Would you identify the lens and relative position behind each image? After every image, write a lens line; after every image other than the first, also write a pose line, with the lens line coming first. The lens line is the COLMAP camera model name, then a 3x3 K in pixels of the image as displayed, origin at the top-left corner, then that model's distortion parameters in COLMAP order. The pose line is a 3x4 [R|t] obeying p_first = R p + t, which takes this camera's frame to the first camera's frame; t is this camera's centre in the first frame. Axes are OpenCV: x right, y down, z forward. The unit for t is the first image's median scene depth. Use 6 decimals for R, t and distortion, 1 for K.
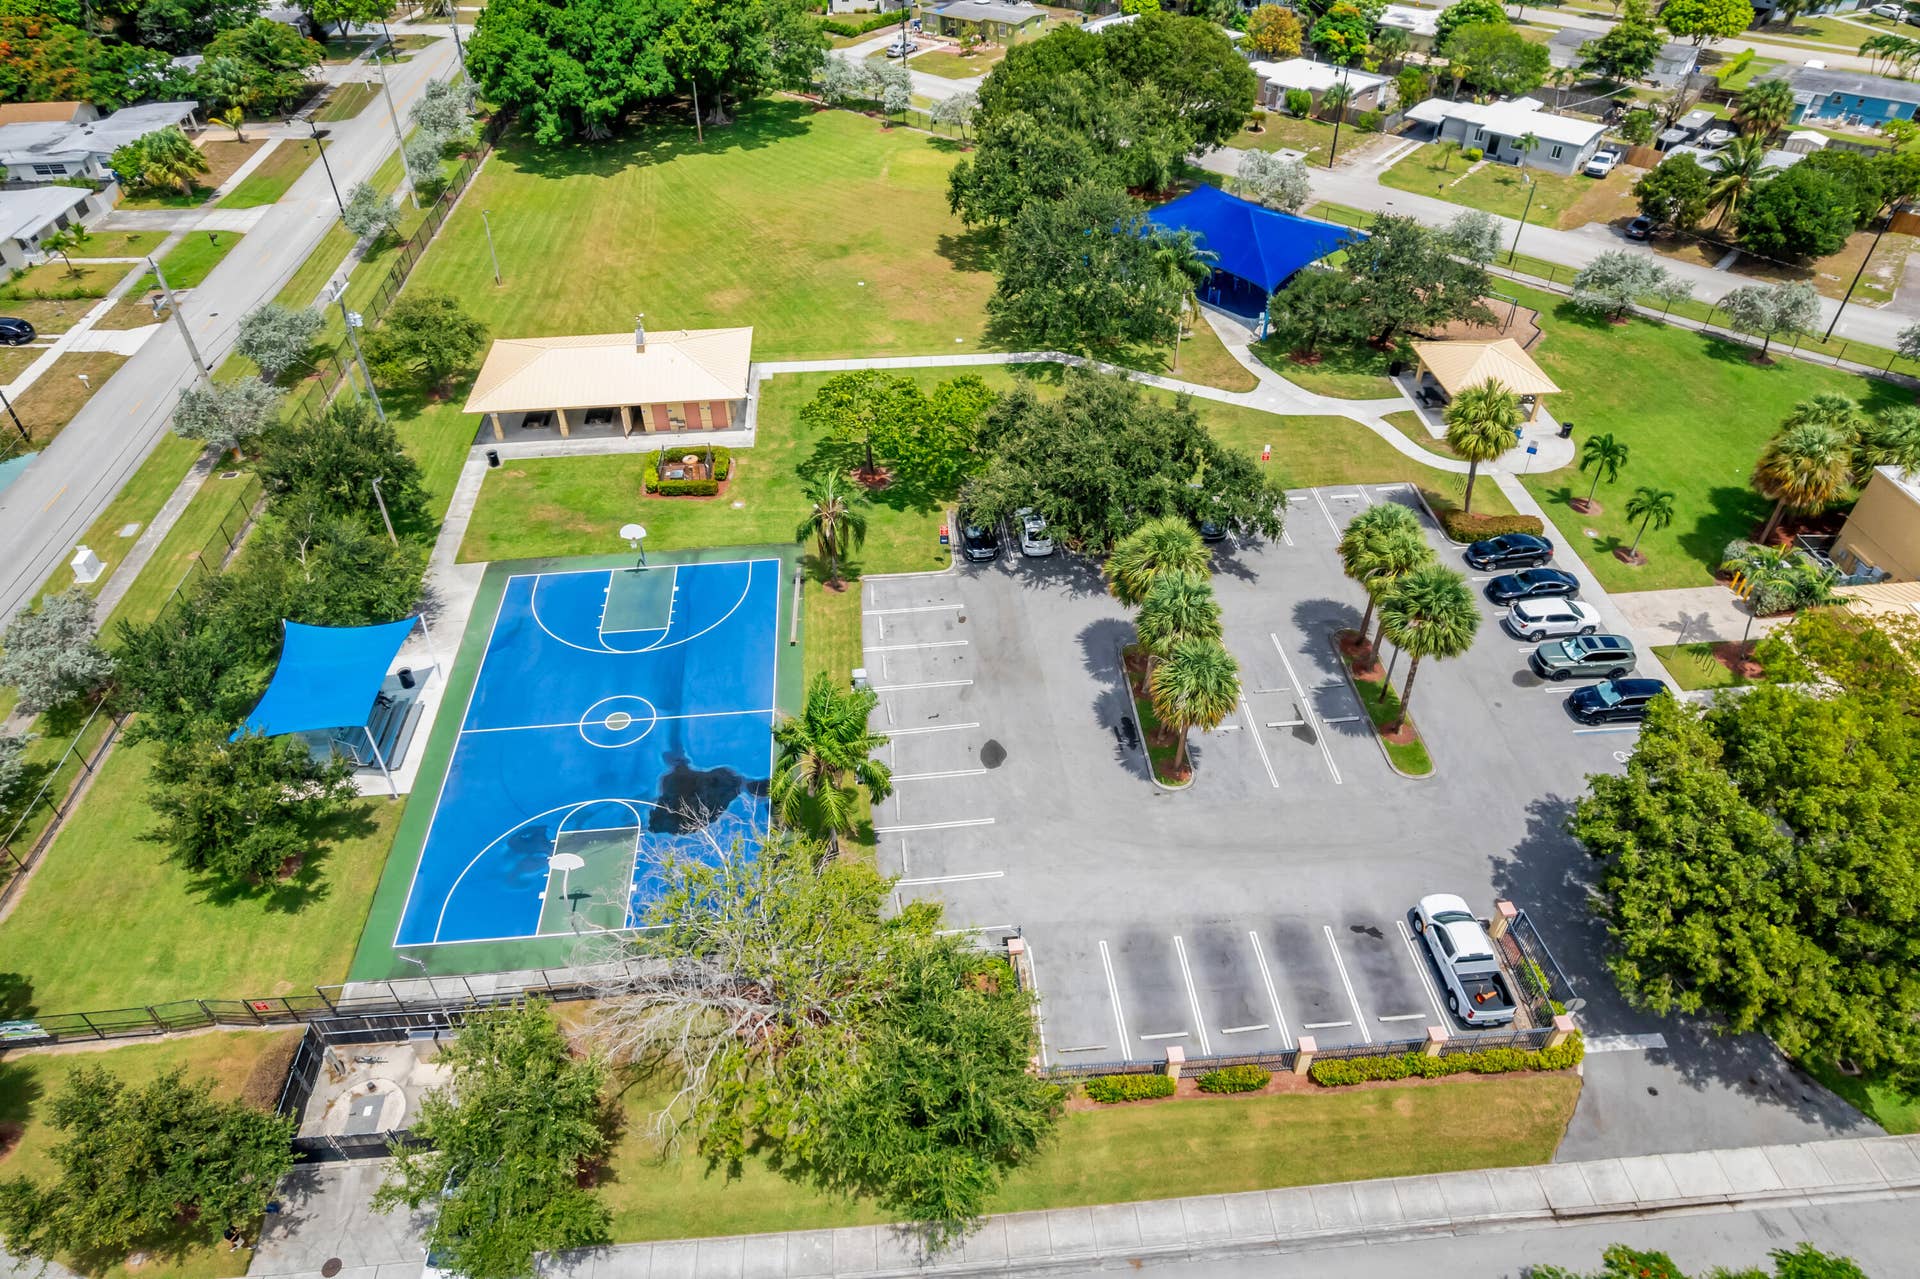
lens RADIAL K [[1222.1, 0, 966.1], [0, 1222.1, 640.5], [0, 0, 1]] dist [-0.068449, 0.062447]
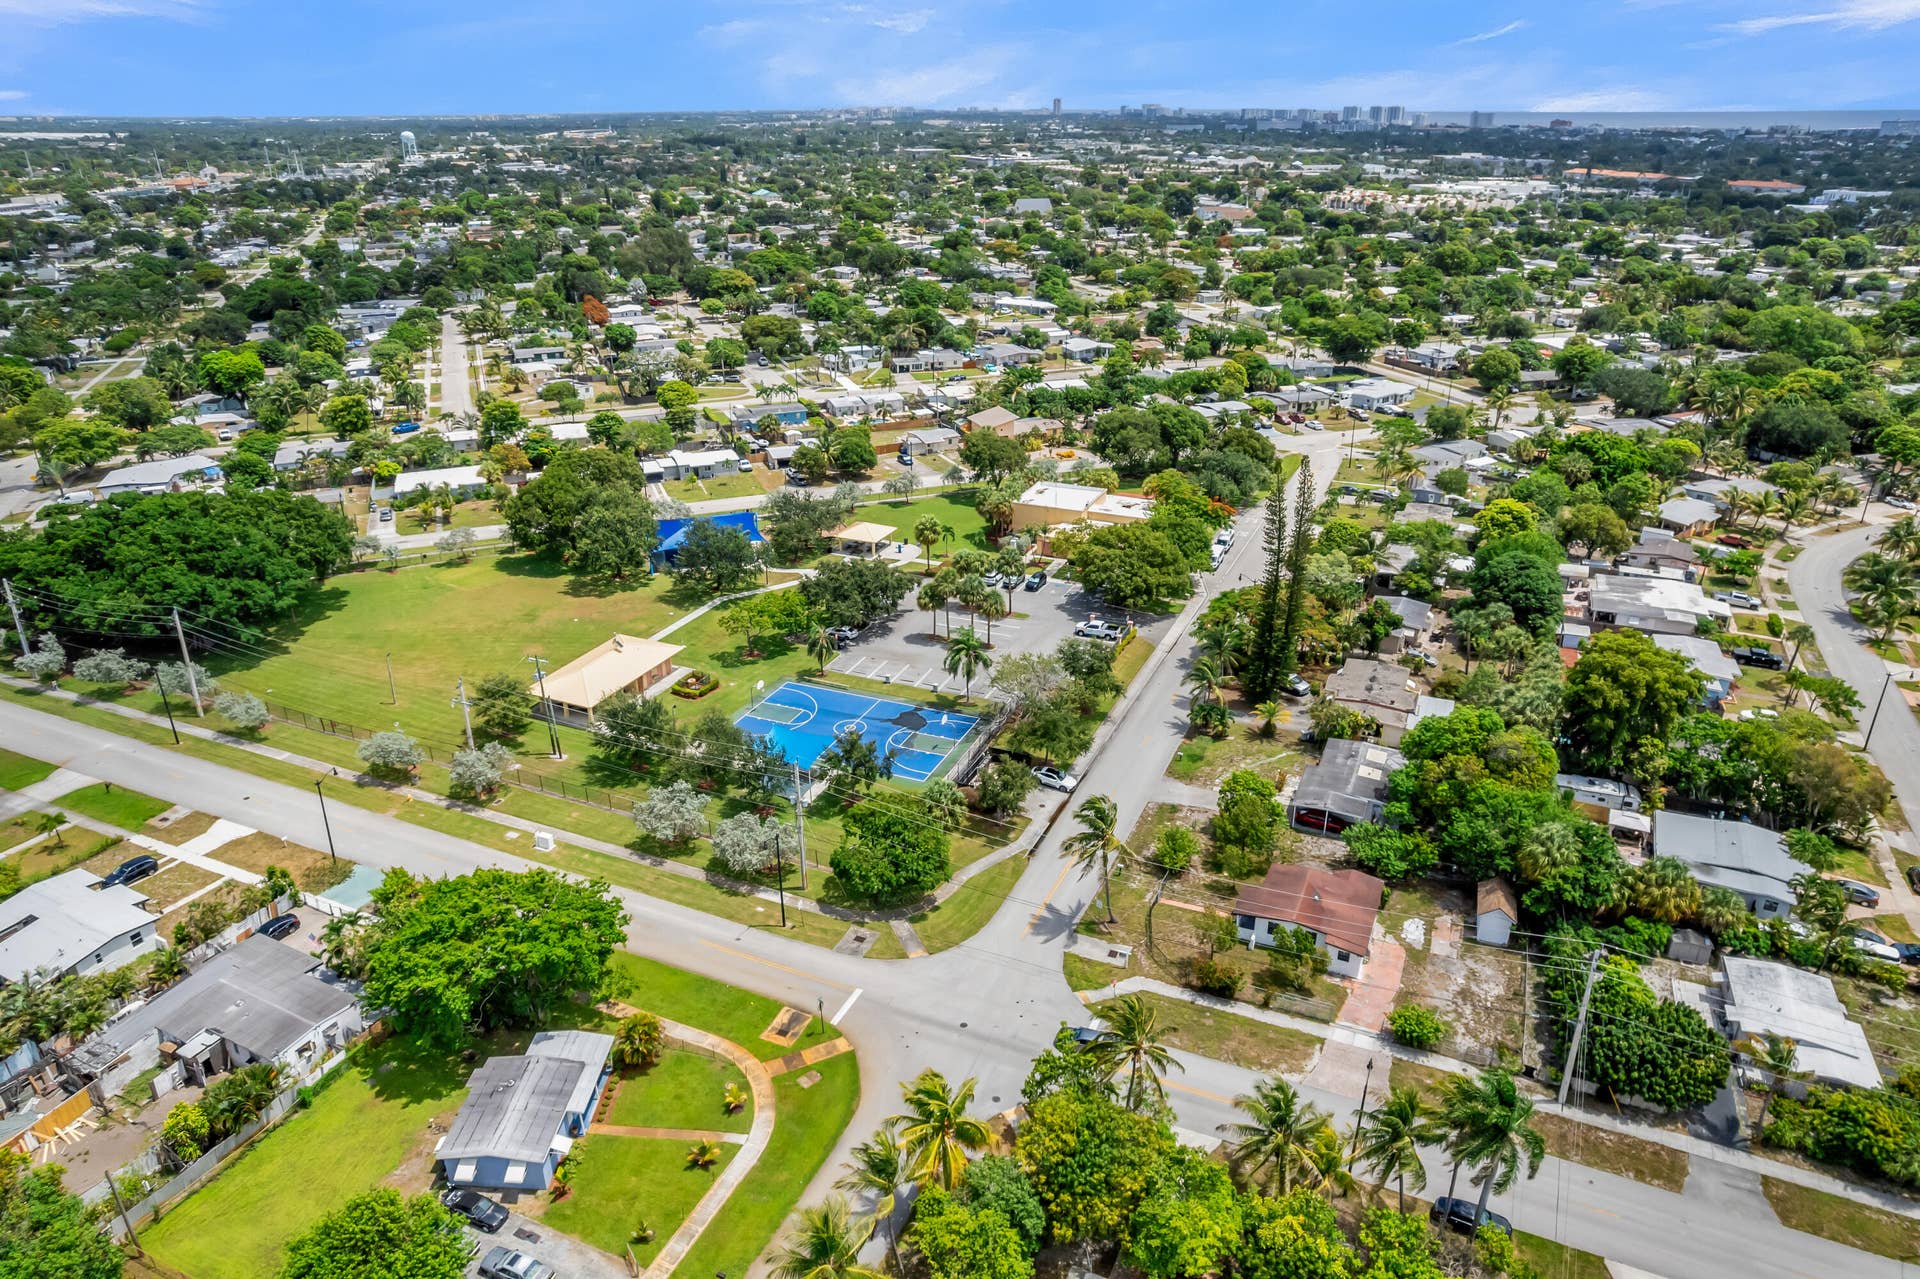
lens RADIAL K [[1222.1, 0, 966.1], [0, 1222.1, 640.5], [0, 0, 1]] dist [-0.068449, 0.062447]
pose [[0.479280, -0.352165, 0.803909, -1.279326], [0.568325, 0.822523, 0.021491, 0.003406], [-0.668803, 0.446581, 0.594364, -0.385466]]
